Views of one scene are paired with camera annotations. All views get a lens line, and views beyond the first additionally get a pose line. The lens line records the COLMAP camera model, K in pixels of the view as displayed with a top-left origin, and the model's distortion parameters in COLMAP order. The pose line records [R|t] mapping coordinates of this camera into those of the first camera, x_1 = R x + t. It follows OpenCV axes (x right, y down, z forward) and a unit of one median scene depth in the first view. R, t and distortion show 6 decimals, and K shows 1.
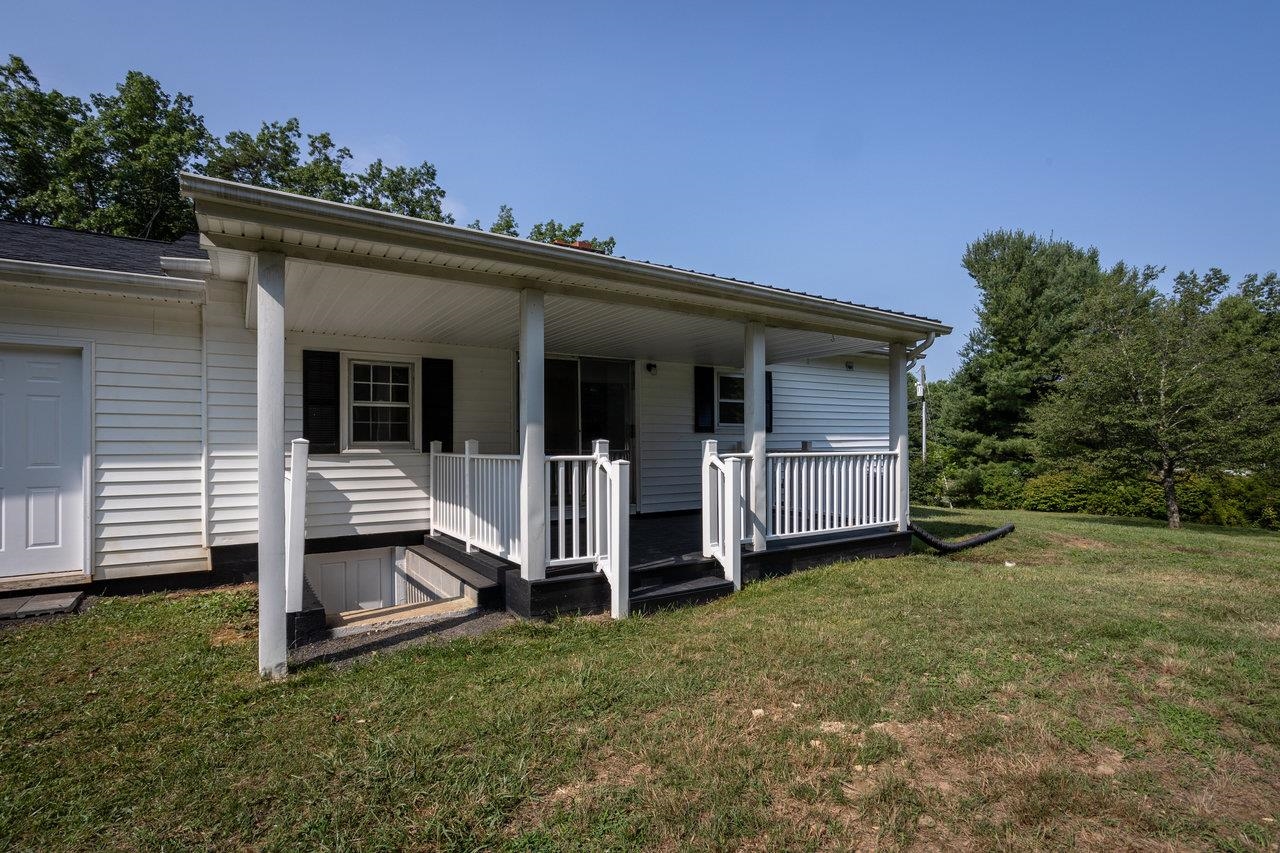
lens RADIAL K [[618.3, 0, 640.7], [0, 618.3, 414.4], [0, 0, 1]] dist [0.005252, 0.001929]
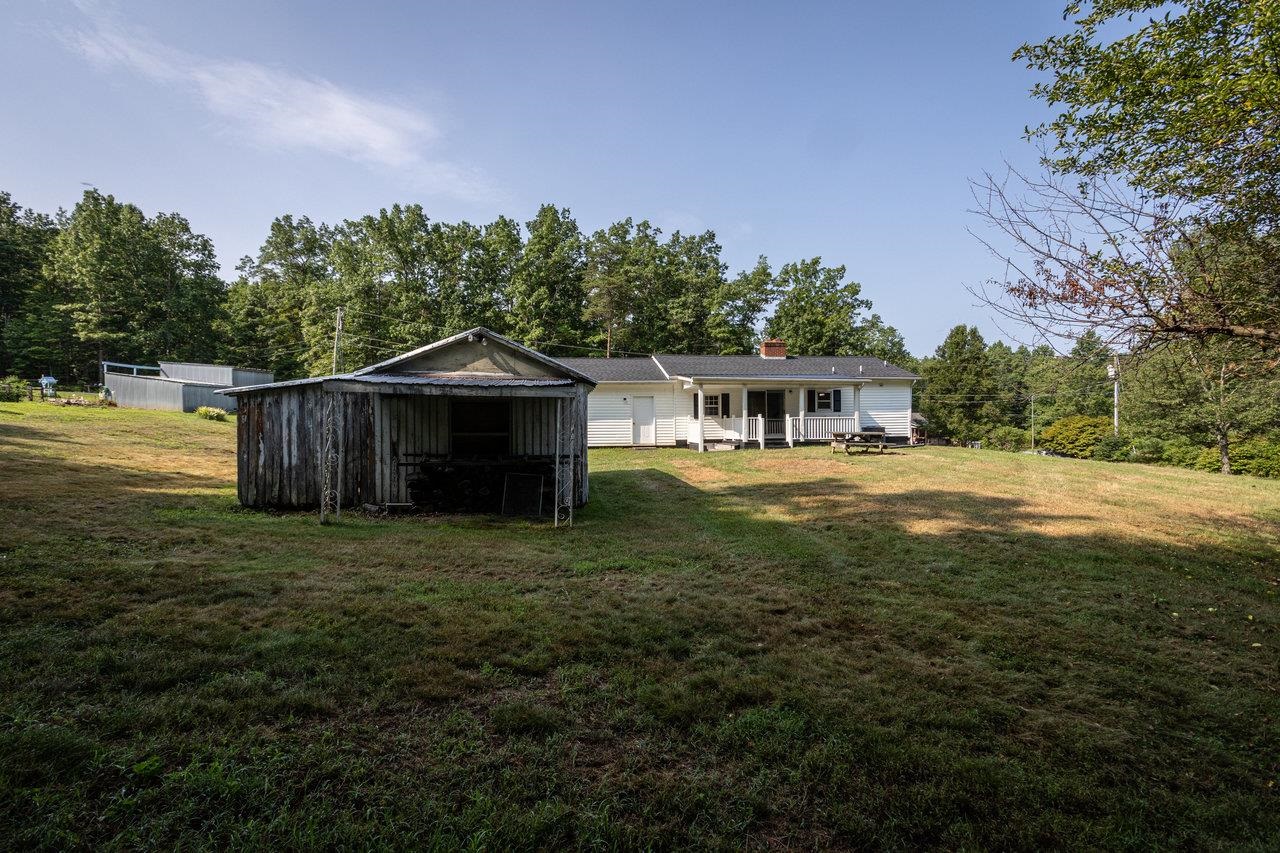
lens RADIAL K [[618.3, 0, 643.1], [0, 618.3, 432.0], [0, 0, 1]] dist [0.005252, 0.001929]
pose [[0.908192, 0.002580, -0.418547, 0.129295], [0.020514, 0.998505, 0.050669, -0.009174], [0.418052, -0.054603, 0.906781, -0.427994]]
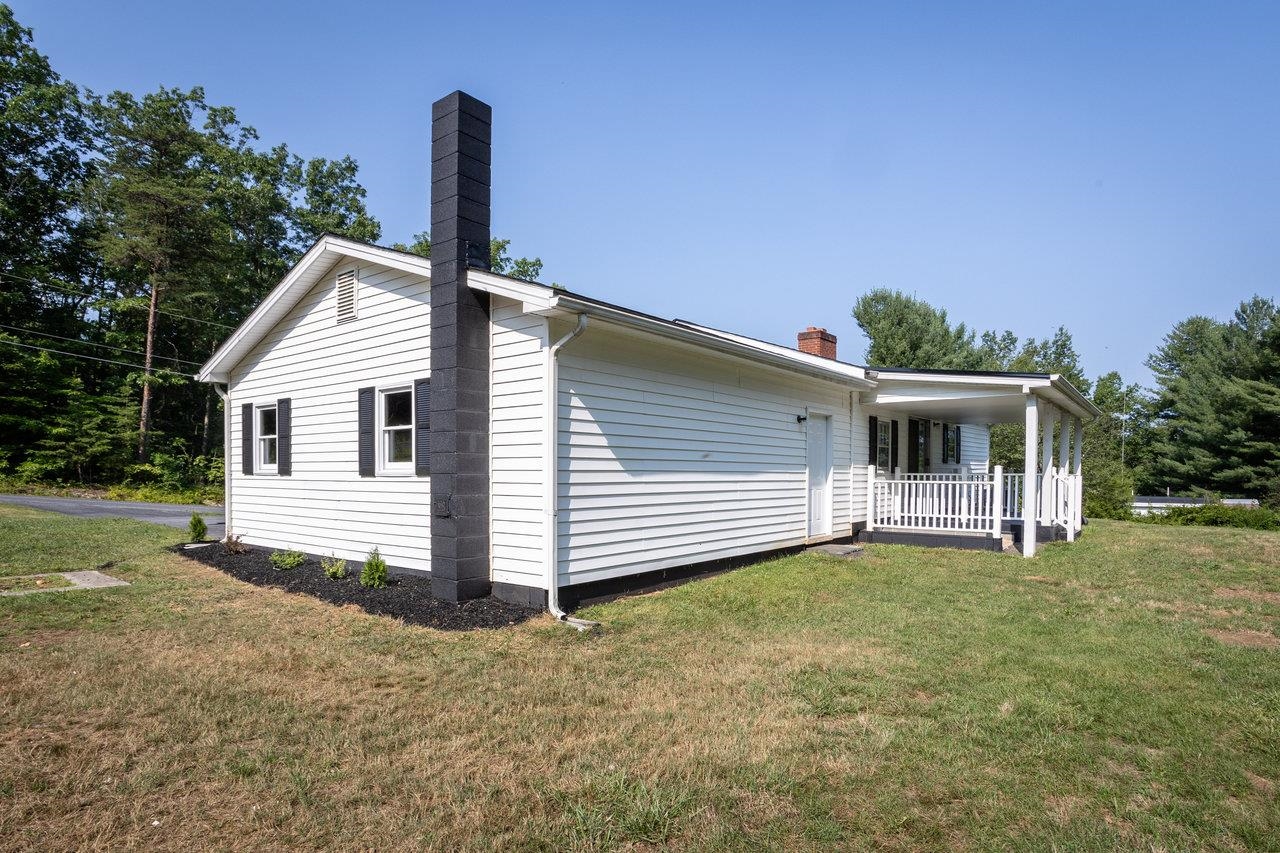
lens RADIAL K [[672.3, 0, 634.4], [0, 672.3, 486.9], [0, 0, 1]] dist [-0.003603, 0.002888]
pose [[0.952030, -0.004308, 0.305973, -0.262534], [-0.018849, 0.997176, 0.072689, -0.003091], [-0.305422, -0.074970, 0.949261, -0.104542]]
